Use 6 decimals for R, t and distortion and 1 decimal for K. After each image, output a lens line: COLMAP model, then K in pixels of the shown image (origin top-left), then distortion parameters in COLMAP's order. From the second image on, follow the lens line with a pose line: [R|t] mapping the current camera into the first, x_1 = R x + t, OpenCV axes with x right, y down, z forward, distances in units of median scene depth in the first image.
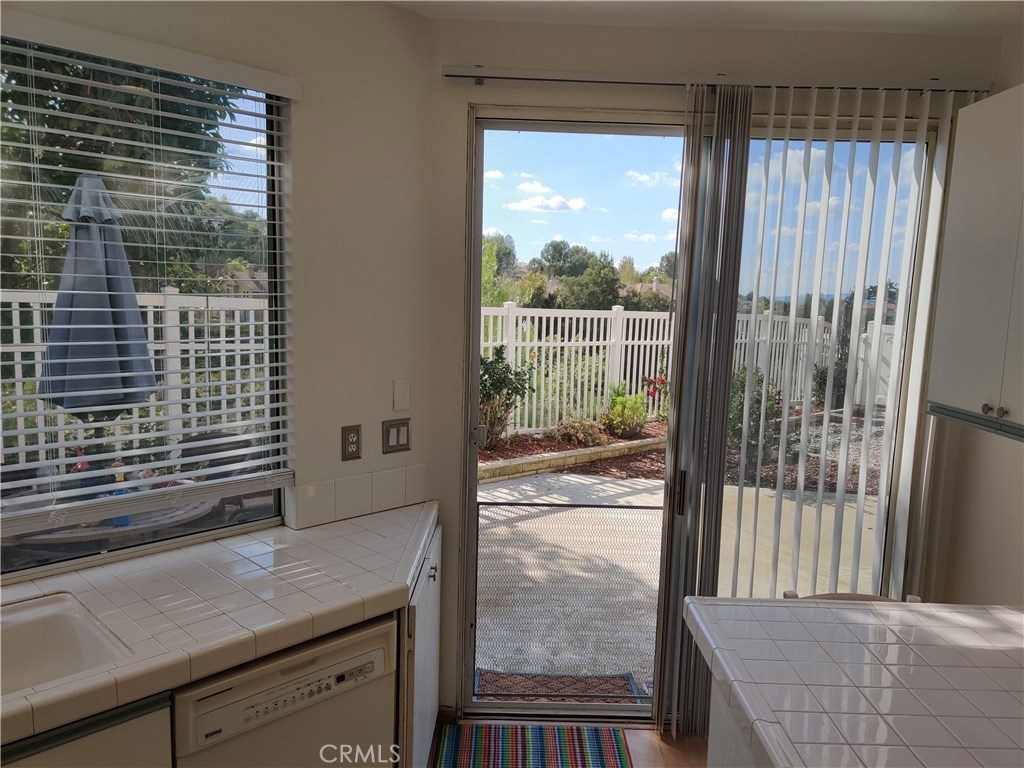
lens RADIAL K [[773.1, 0, 530.0], [0, 773.1, 385.7], [0, 0, 1]] dist [0.042922, -0.007394]
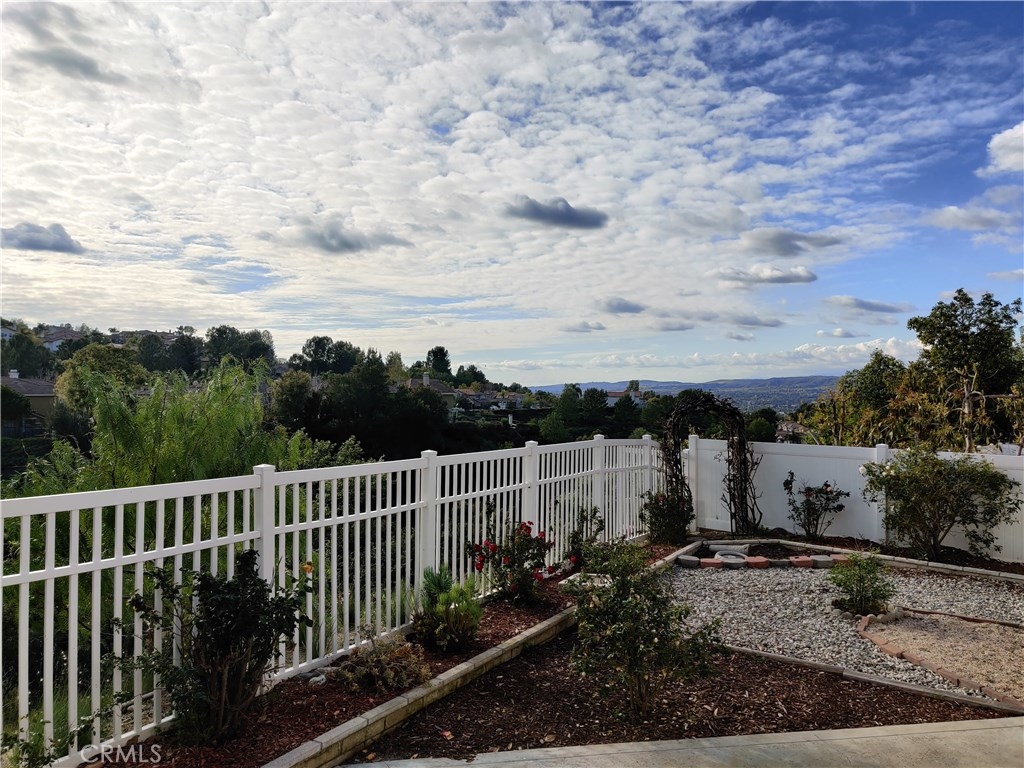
lens RADIAL K [[783.1, 0, 562.6], [0, 783.1, 388.8], [0, 0, 1]] dist [0.040142, 0.005012]
pose [[0.945049, -0.026652, 0.325839, -0.003801], [0.064947, 0.992112, -0.107219, -0.085460], [-0.320411, 0.122489, 0.939326, 0.321836]]
